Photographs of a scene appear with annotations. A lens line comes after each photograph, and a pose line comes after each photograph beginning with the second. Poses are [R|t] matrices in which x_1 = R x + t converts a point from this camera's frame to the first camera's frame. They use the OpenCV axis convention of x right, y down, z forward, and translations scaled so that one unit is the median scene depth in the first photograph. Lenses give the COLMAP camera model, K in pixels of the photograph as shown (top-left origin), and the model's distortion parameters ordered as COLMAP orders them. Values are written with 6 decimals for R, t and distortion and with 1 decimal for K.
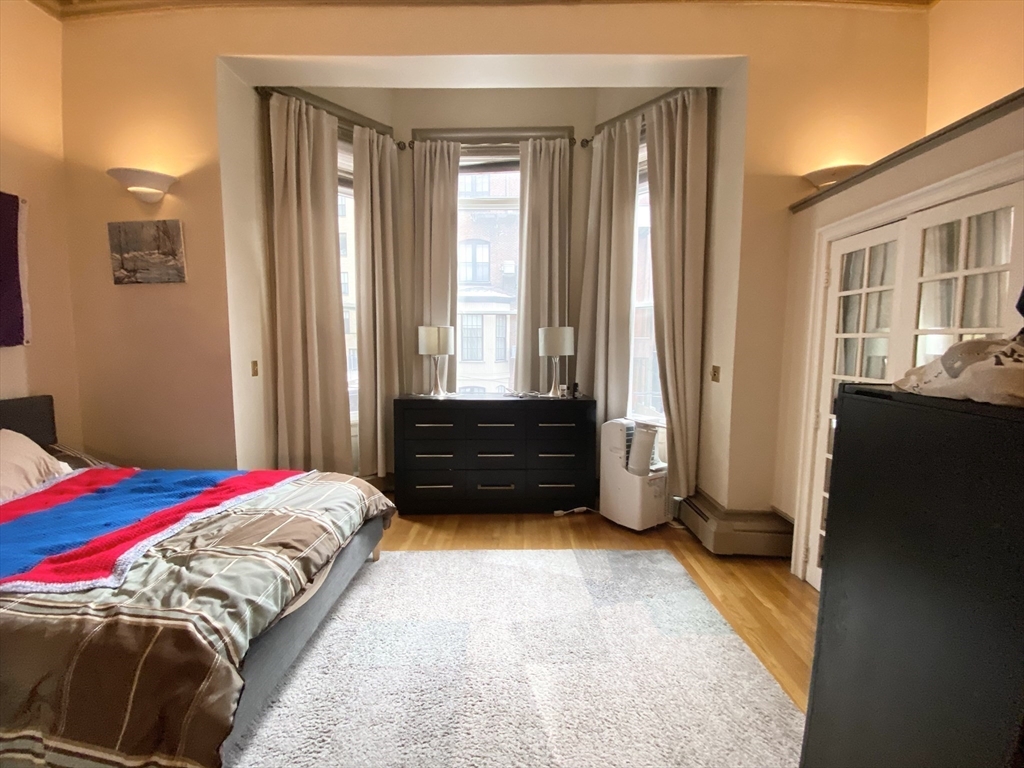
lens RADIAL K [[417.5, 0, 511.2], [0, 417.5, 379.3], [0, 0, 1]] dist [0.018270, -0.018585]
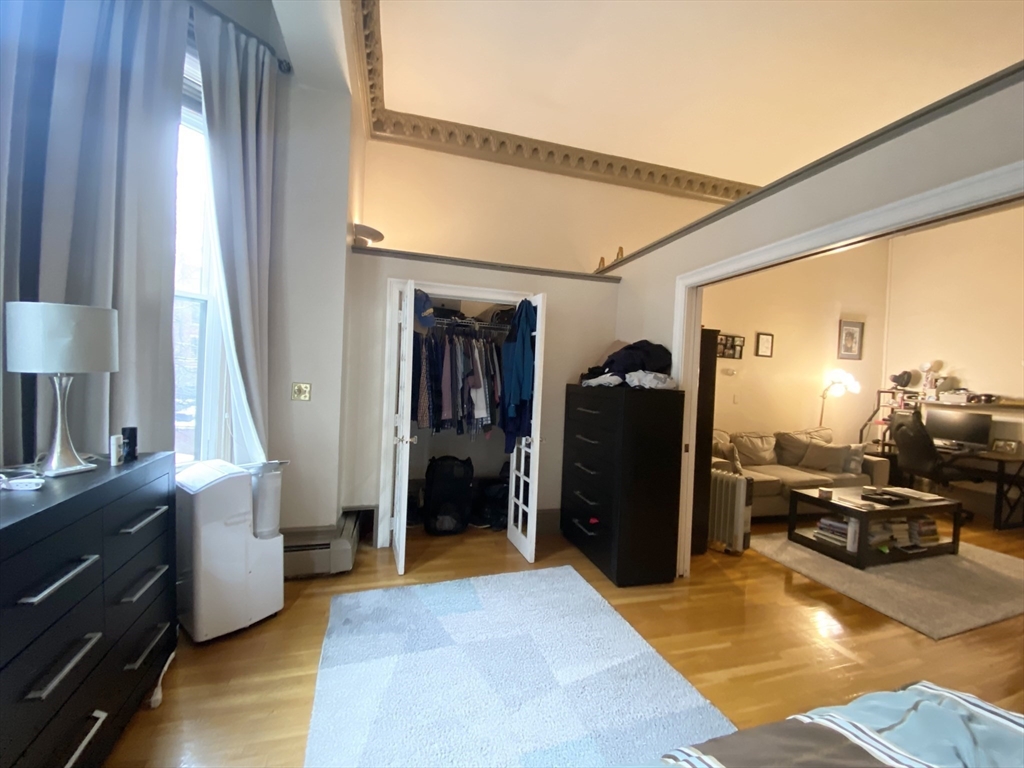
lens RADIAL K [[417.5, 0, 511.2], [0, 417.5, 379.3], [0, 0, 1]] dist [0.018270, -0.018585]
pose [[-0.299257, -0.028826, 0.953737, -0.497108], [0.039136, 0.998332, 0.042453, -0.058281], [-0.953369, 0.050030, -0.297630, 0.785776]]
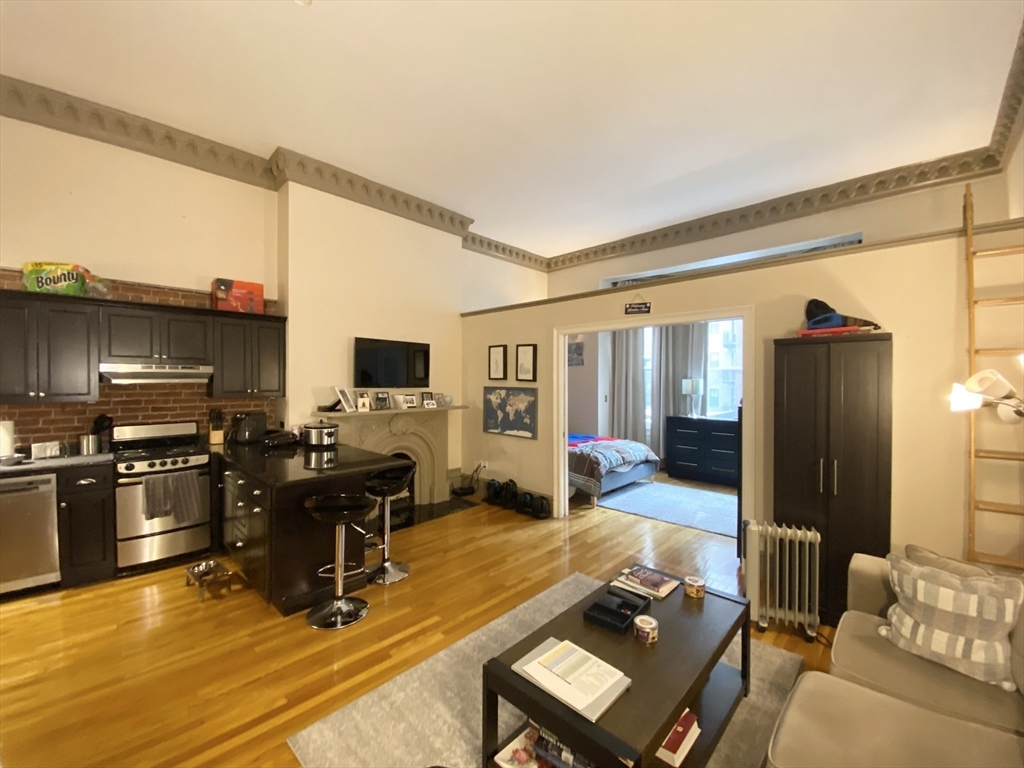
lens RADIAL K [[411.8, 0, 511.3], [0, 411.8, 384.1], [0, 0, 1]] dist [0.034546, -0.027646]
pose [[0.740582, -0.001925, -0.671964, 0.522120], [-0.053173, 0.996692, -0.061458, 0.059334], [0.669859, 0.081245, 0.738030, -1.018097]]
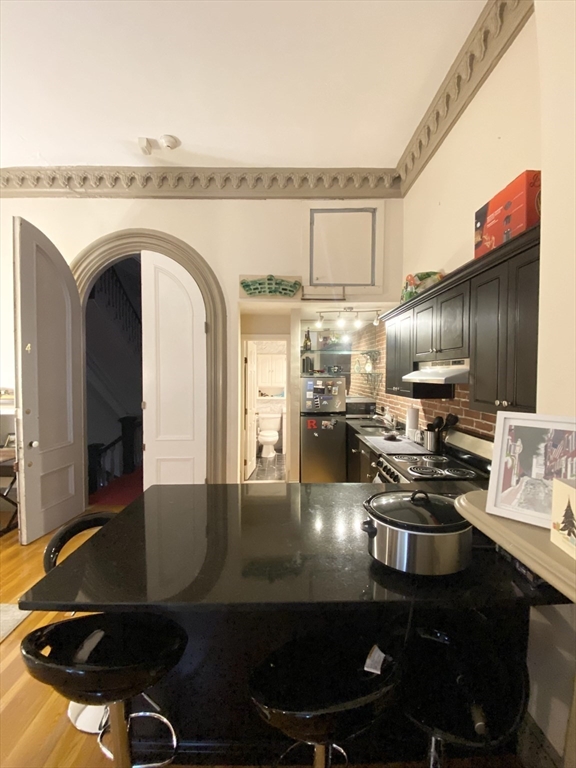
lens RADIAL K [[308.8, 0, 288.9], [0, 308.8, 382.3], [0, 0, 1]] dist [0.034546, -0.027646]
pose [[-0.998943, -0.007910, -0.045273, -0.545753], [-0.013163, 0.993052, 0.116935, -0.038193], [0.044033, 0.117407, -0.992107, -0.176877]]
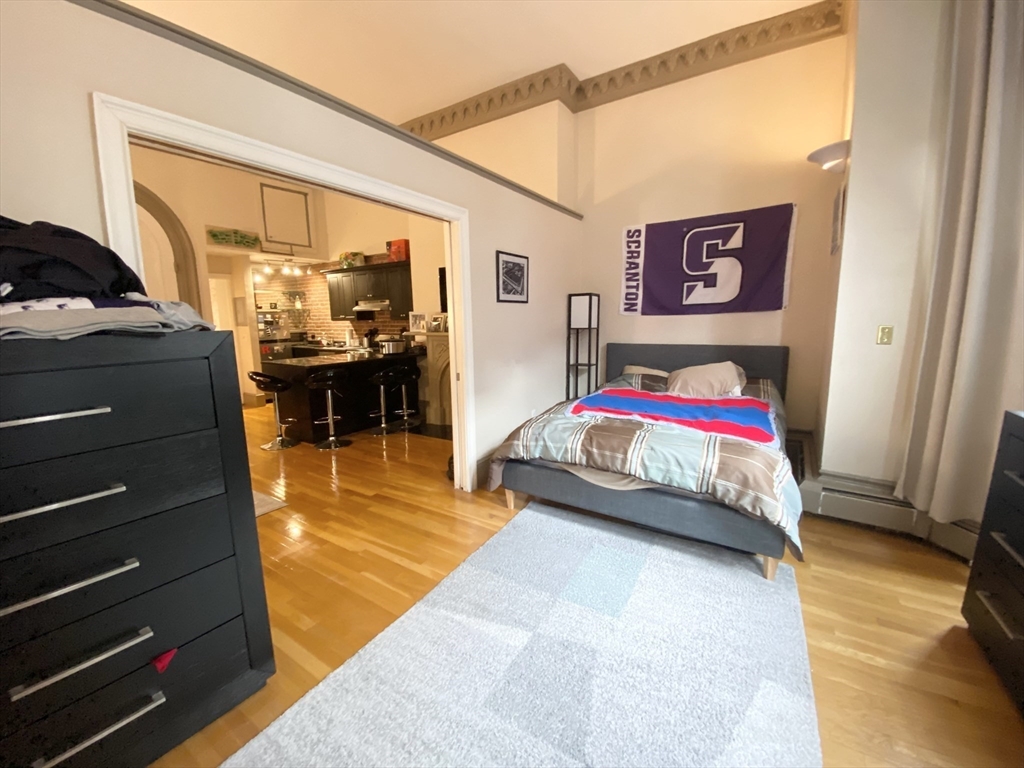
lens RADIAL K [[411.8, 0, 511.3], [0, 411.8, 384.1], [0, 0, 1]] dist [0.034546, -0.027646]
pose [[-0.526337, 0.133938, -0.839660, 0.452547], [-0.061414, 0.978948, 0.194654, -0.042799], [0.848055, 0.154020, -0.507031, 0.776263]]
